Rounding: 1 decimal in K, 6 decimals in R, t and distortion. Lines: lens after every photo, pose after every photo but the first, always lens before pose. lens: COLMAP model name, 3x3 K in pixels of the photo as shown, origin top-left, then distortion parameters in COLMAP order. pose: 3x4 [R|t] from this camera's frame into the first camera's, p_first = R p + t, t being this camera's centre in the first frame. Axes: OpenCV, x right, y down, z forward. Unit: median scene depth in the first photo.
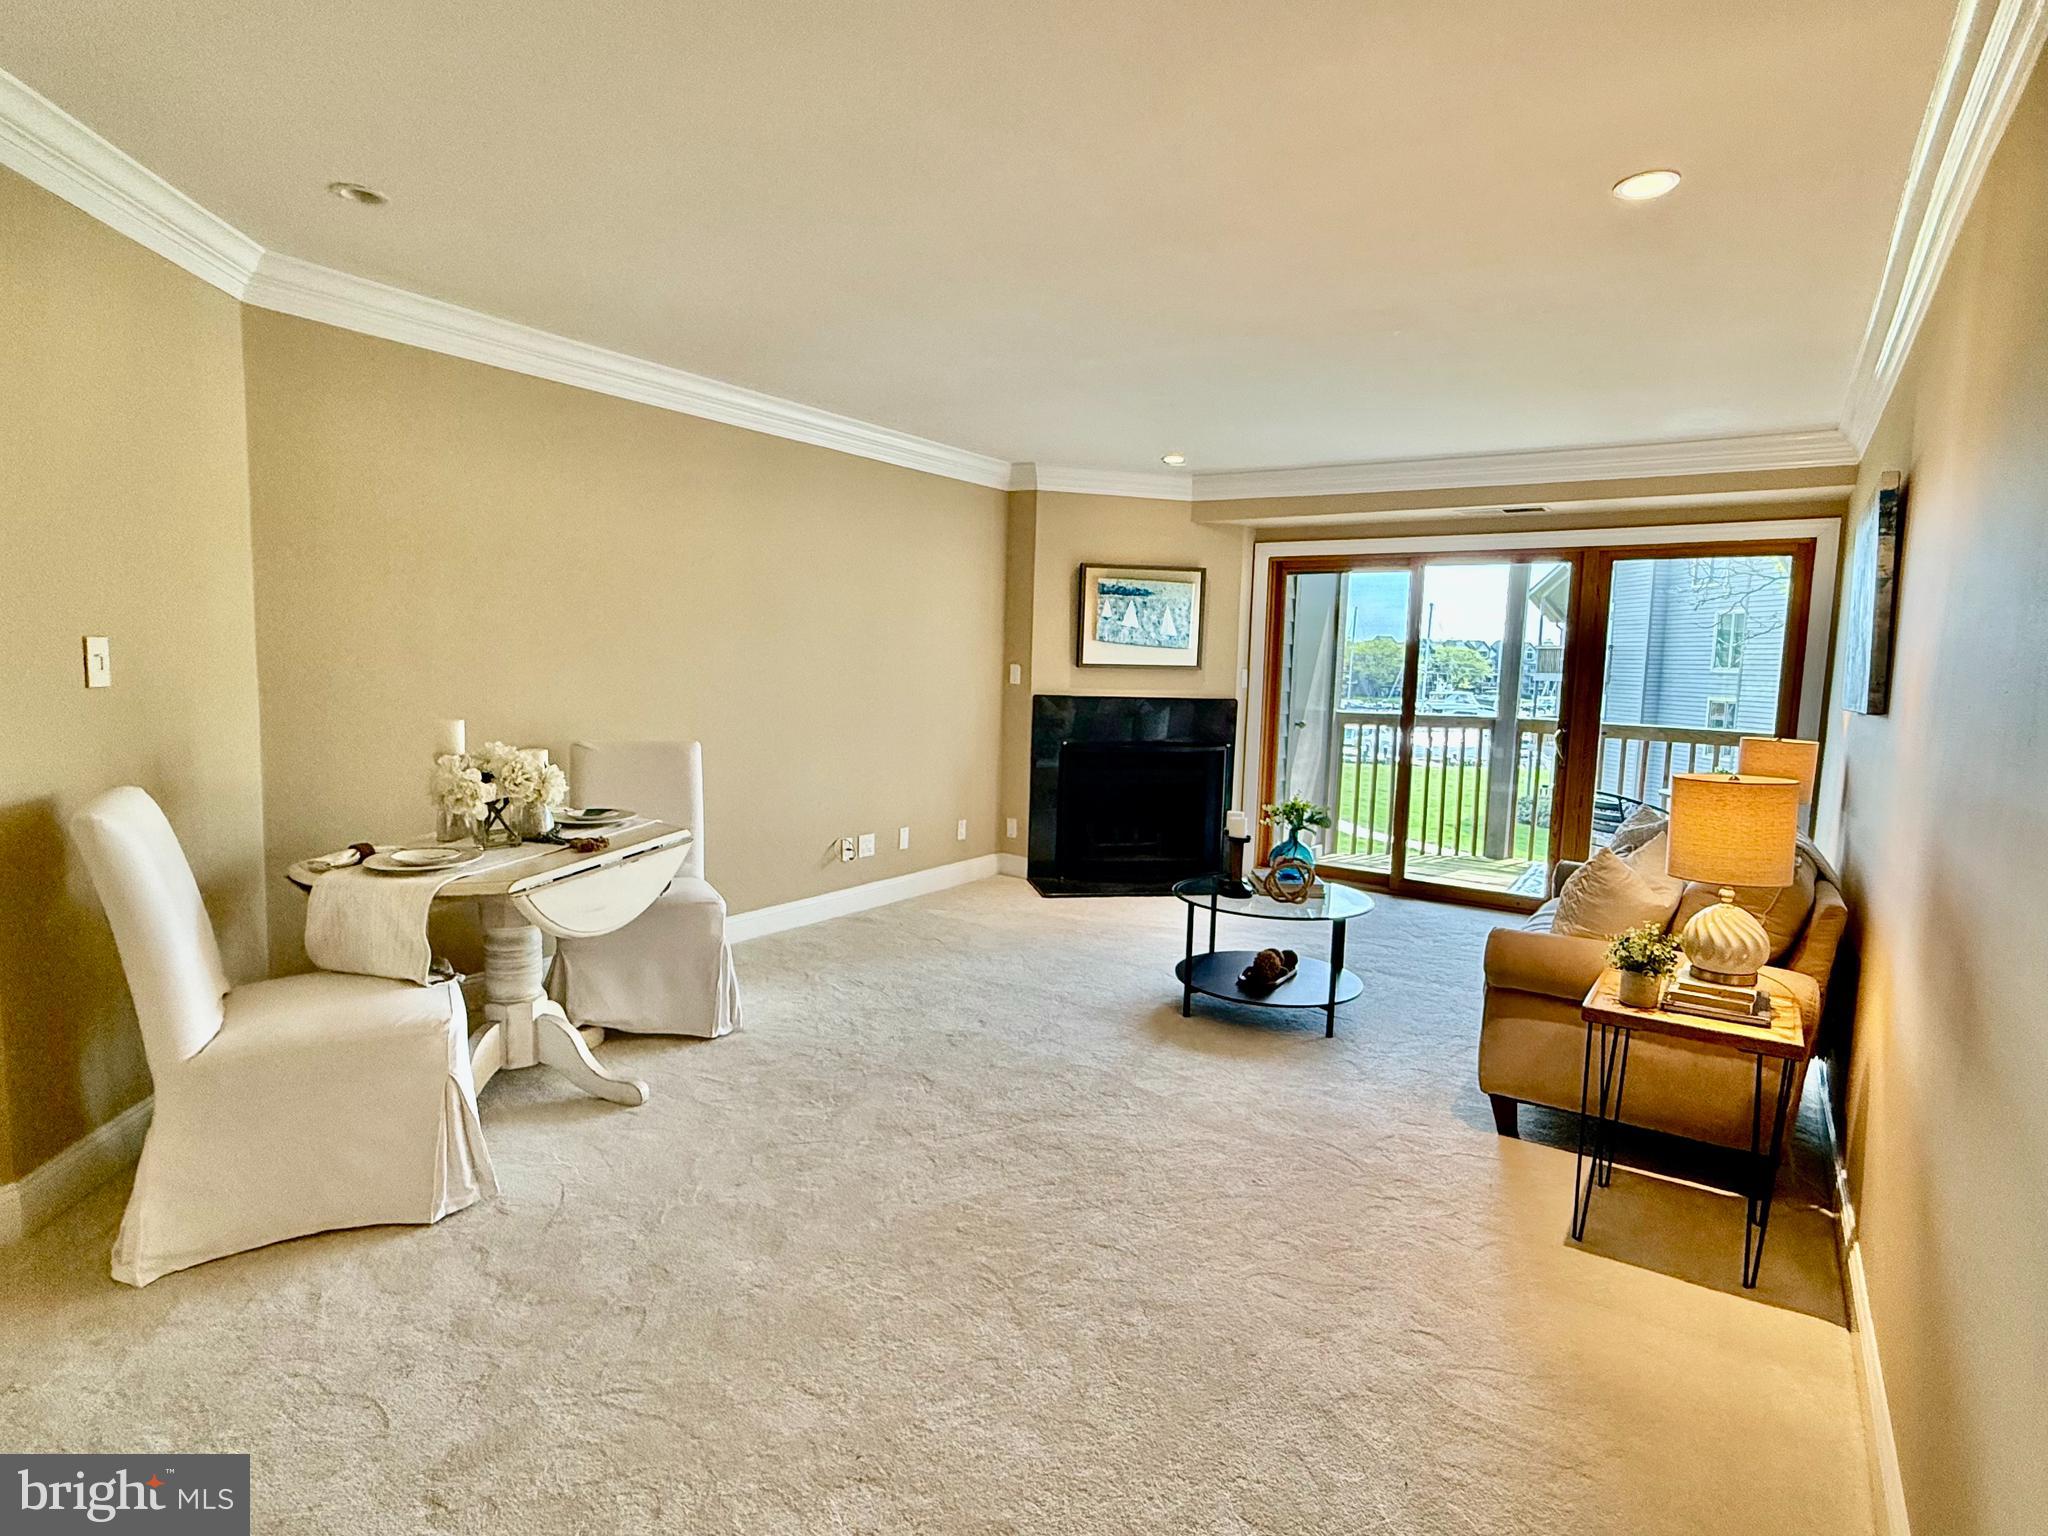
lens RADIAL K [[1066.6, 0, 1017.9], [0, 1066.6, 768.5], [0, 0, 1]] dist [-0.001395, -0.000318]
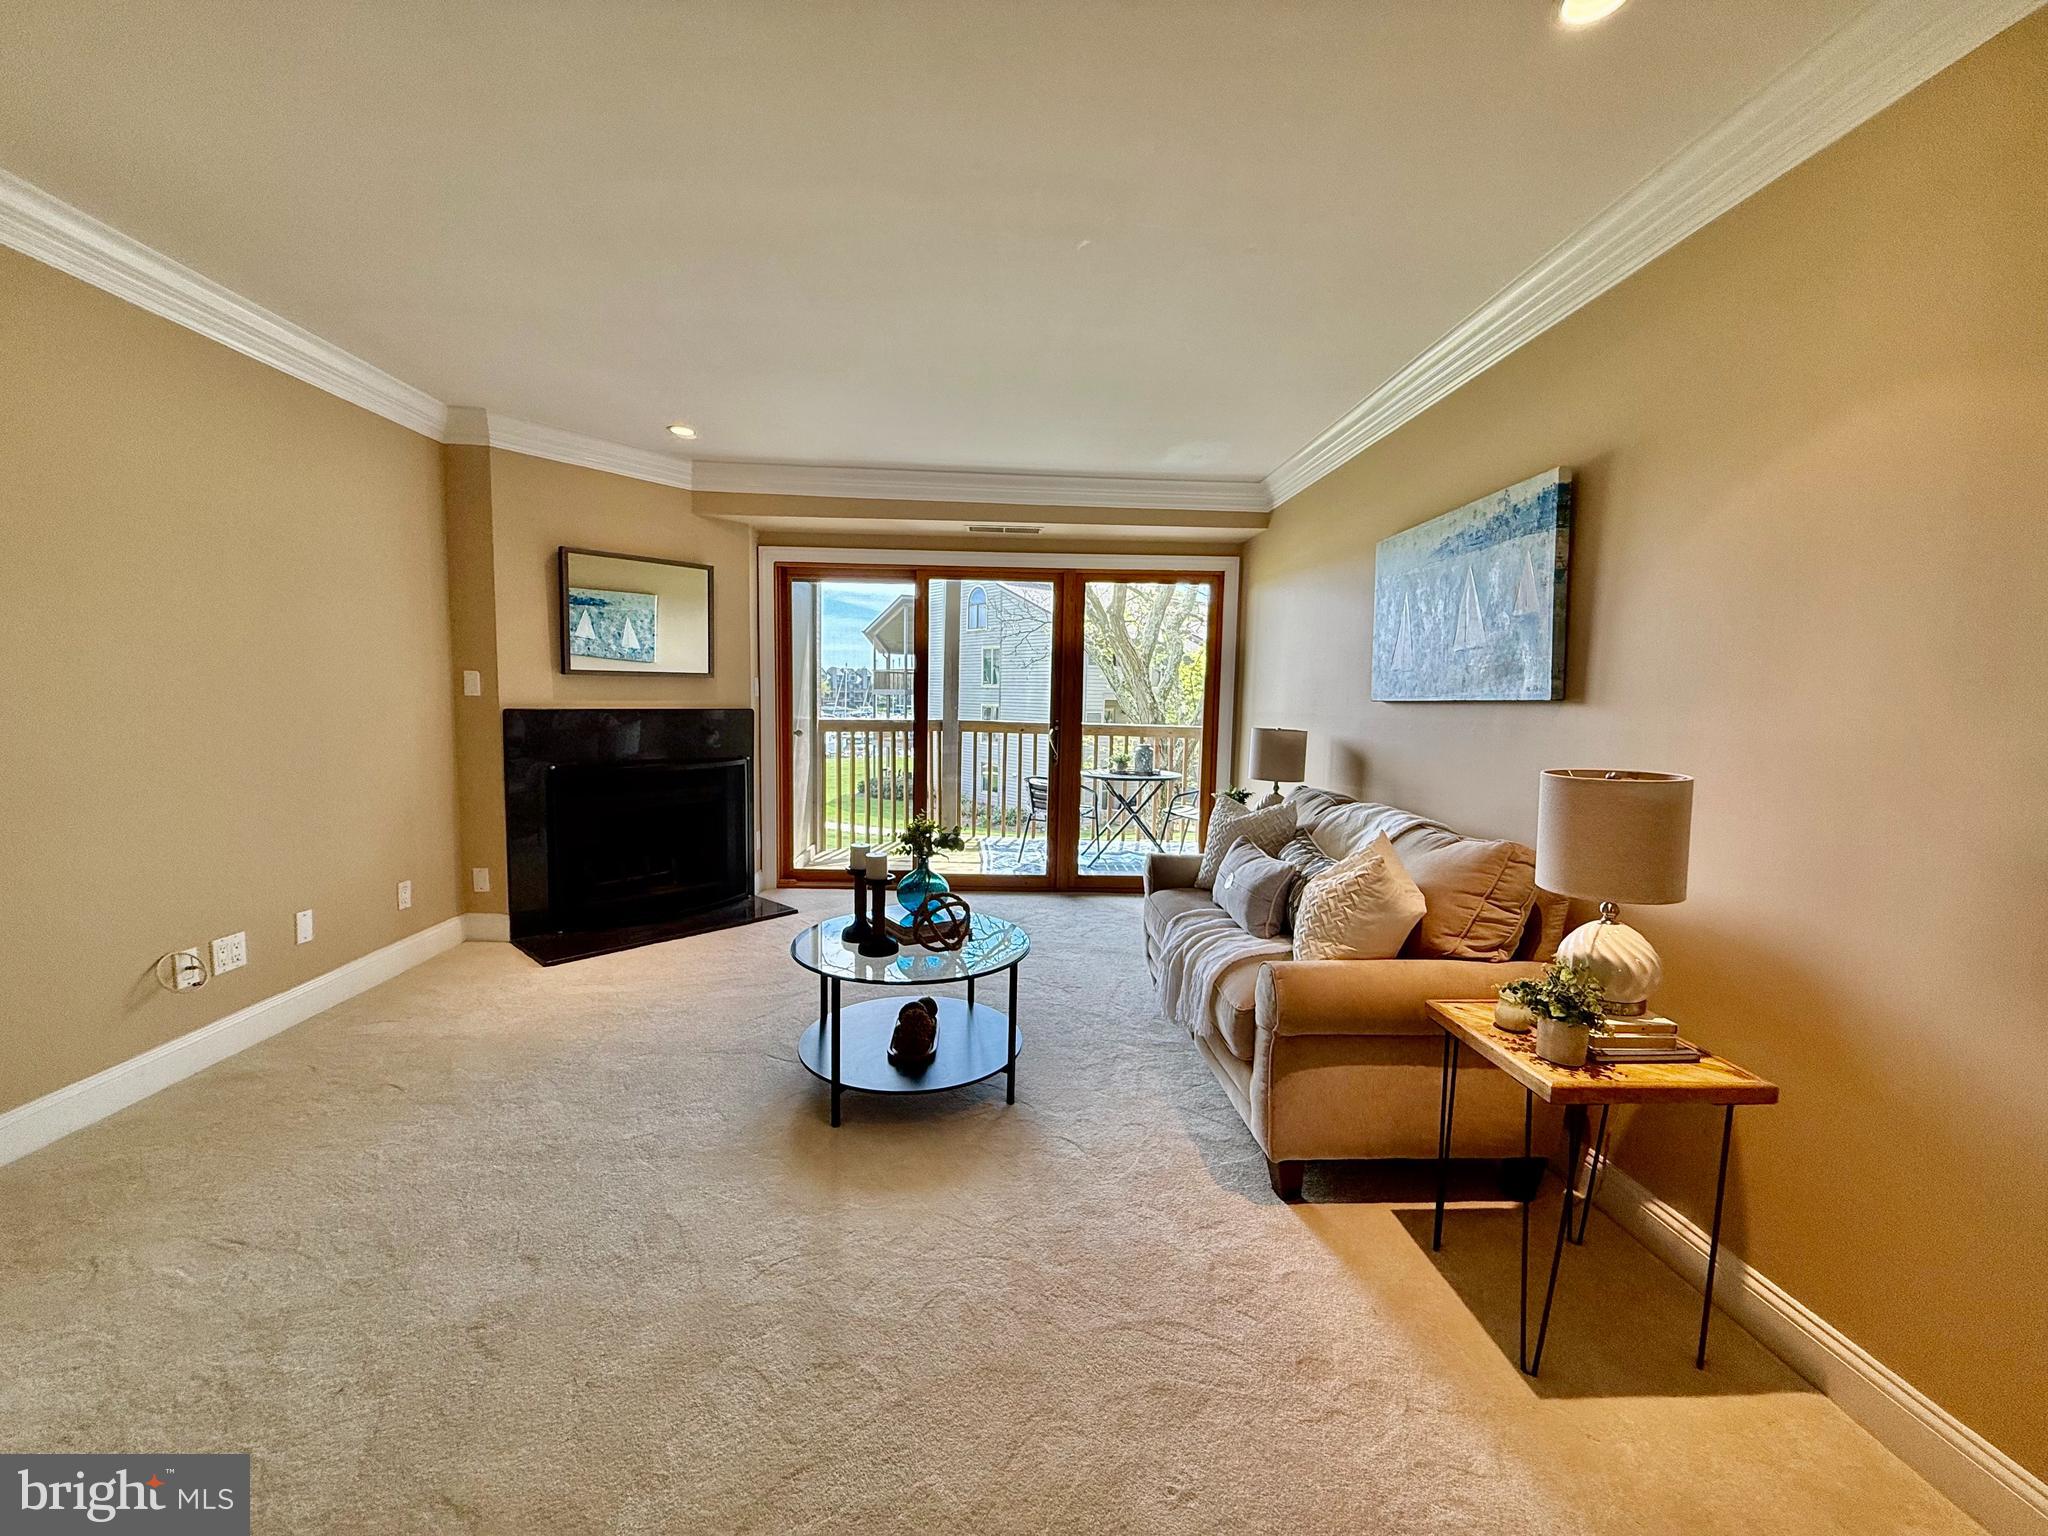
lens RADIAL K [[820.3, 0, 1020.4], [0, 820.3, 765.7], [0, 0, 1]] dist [0.000251, -0.000034]
pose [[0.801865, -0.064940, 0.593965, -0.042779], [0.063974, 0.997693, 0.022715, -0.017197], [-0.594070, 0.019784, 0.804170, 0.295471]]
